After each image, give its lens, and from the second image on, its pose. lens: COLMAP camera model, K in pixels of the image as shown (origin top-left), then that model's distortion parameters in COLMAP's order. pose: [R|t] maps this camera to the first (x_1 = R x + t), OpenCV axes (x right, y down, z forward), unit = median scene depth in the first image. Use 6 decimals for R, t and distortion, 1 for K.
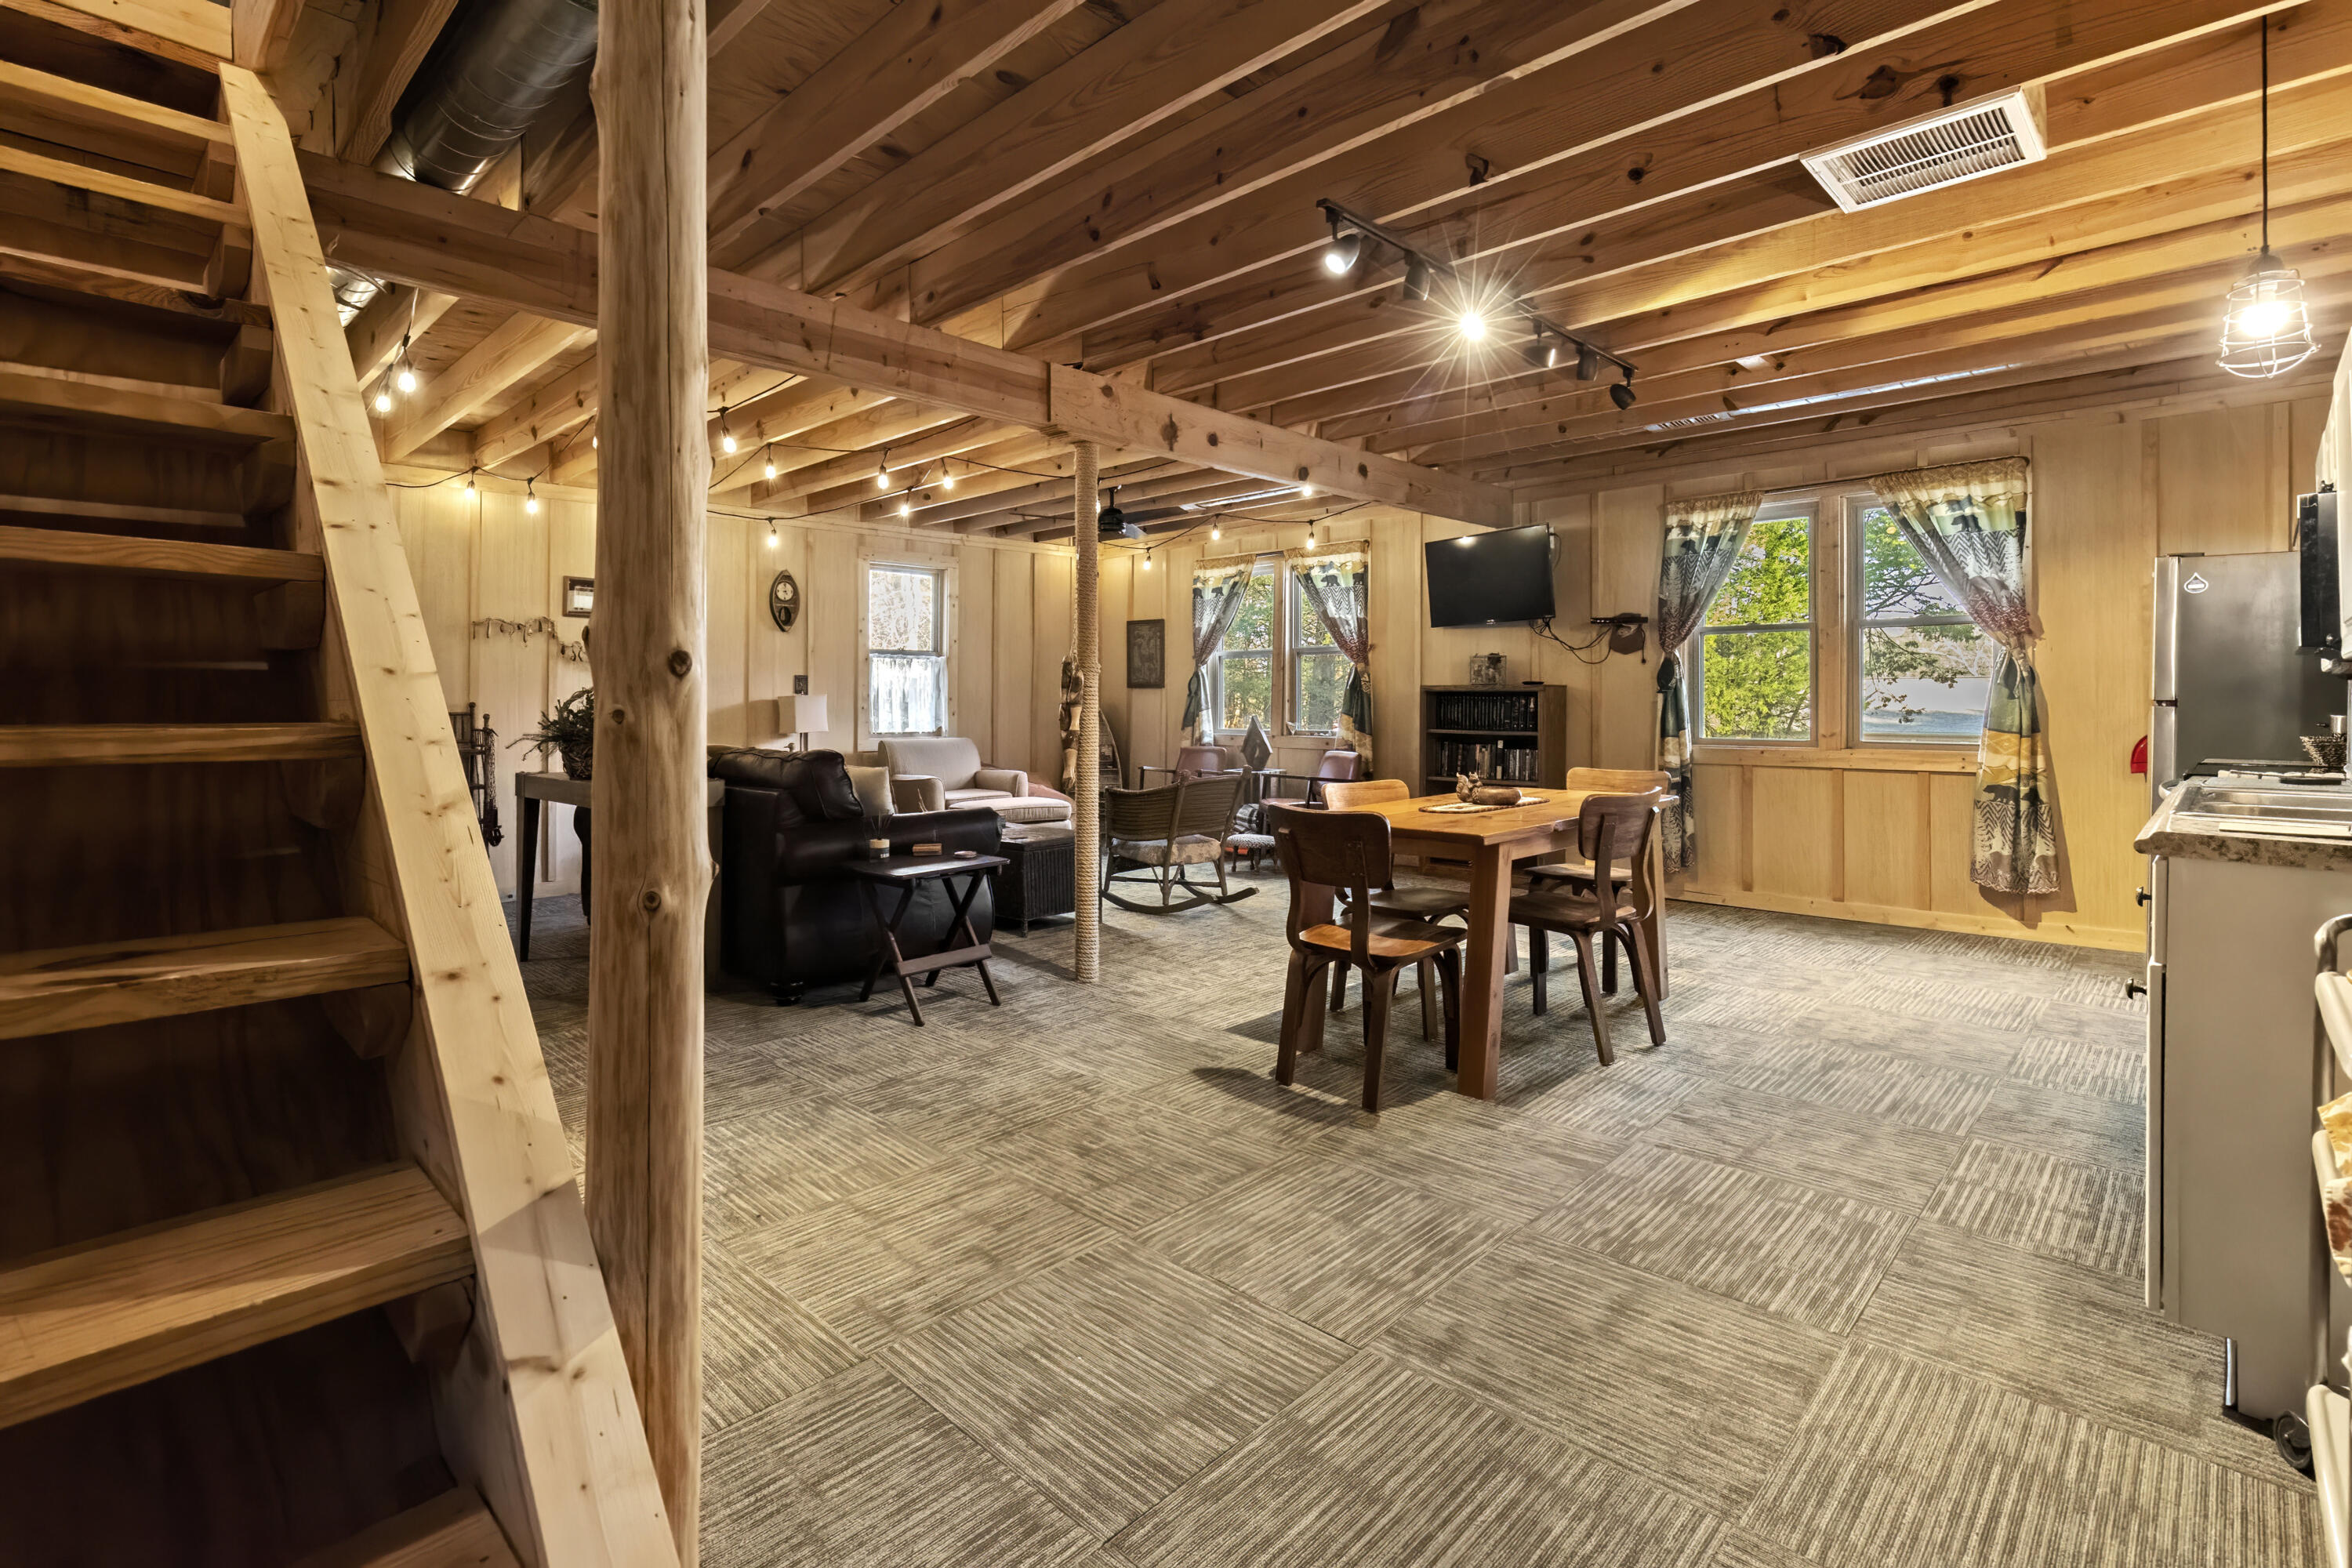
lens RADIAL K [[1096.7, 0, 1178.6], [0, 1096.7, 715.3], [0, 0, 1]] dist [0.003411, 0.000382]
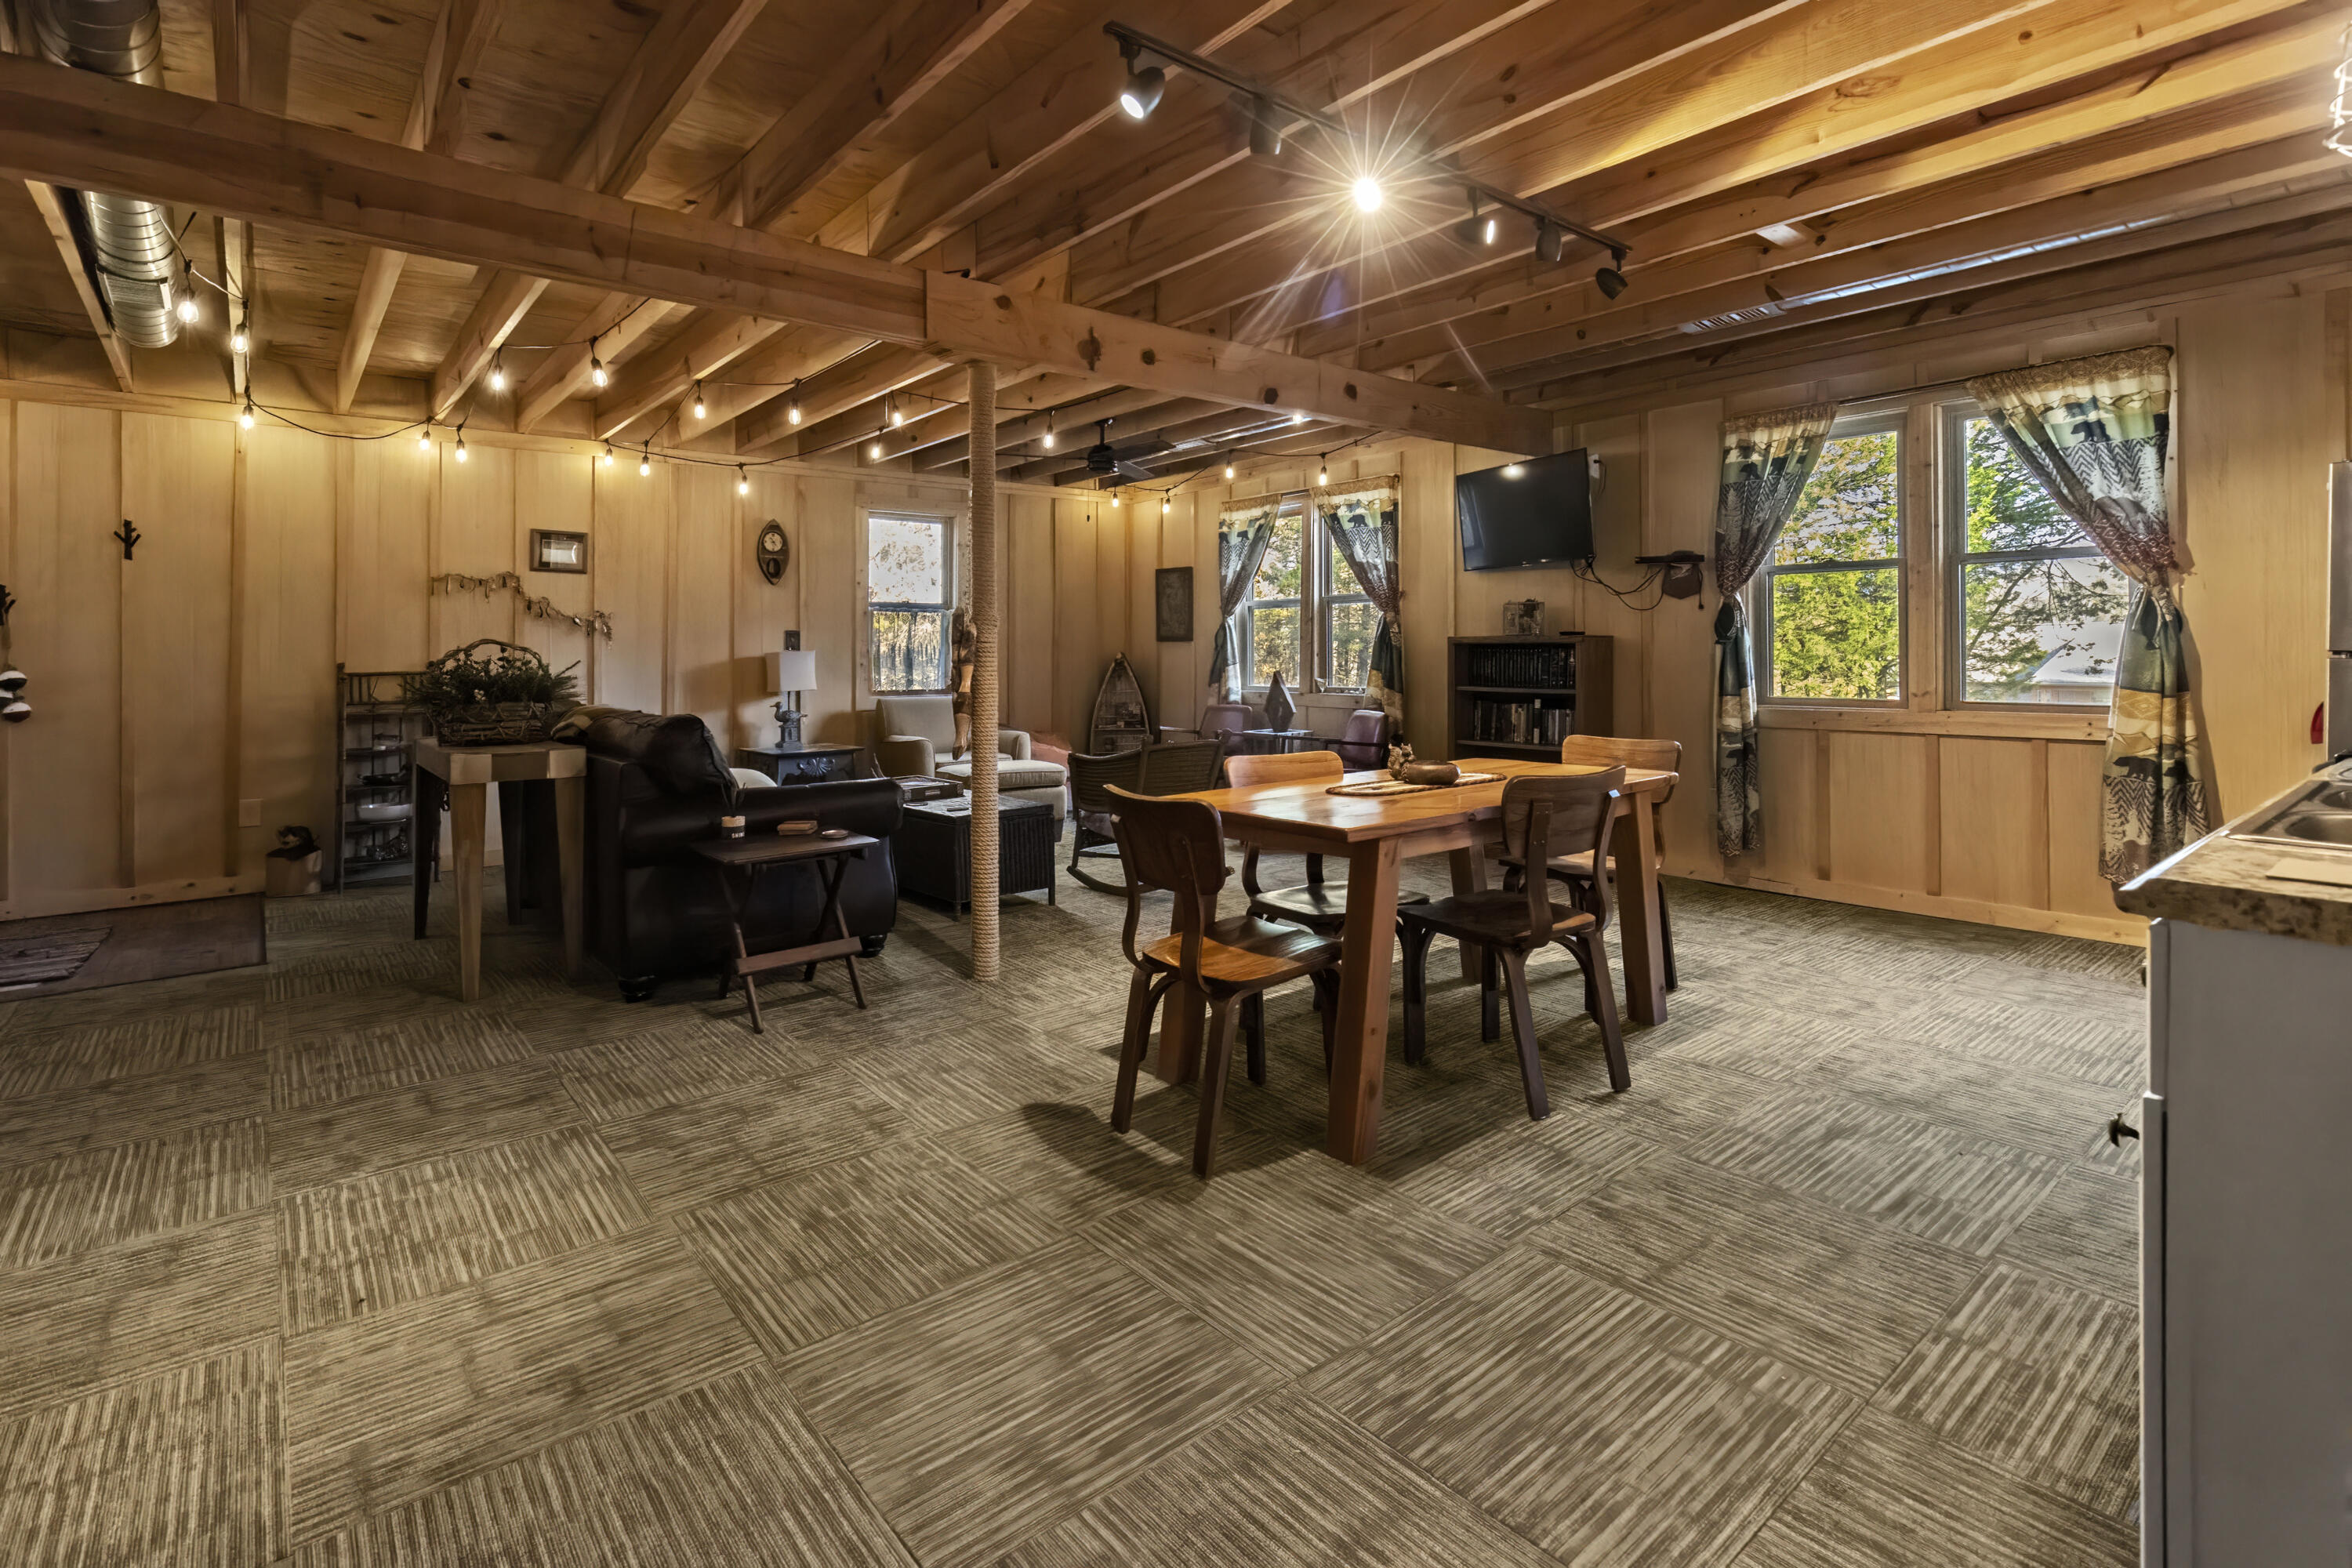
lens RADIAL K [[1116.3, 0, 1189.9], [0, 1116.3, 666.8], [0, 0, 1]] dist [0.004705, 0.000382]
pose [[0.994291, -0.004035, -0.106626, 0.188373], [0.003943, 0.999992, -0.001076, -0.005118], [0.106630, 0.000649, 0.994299, 0.144805]]
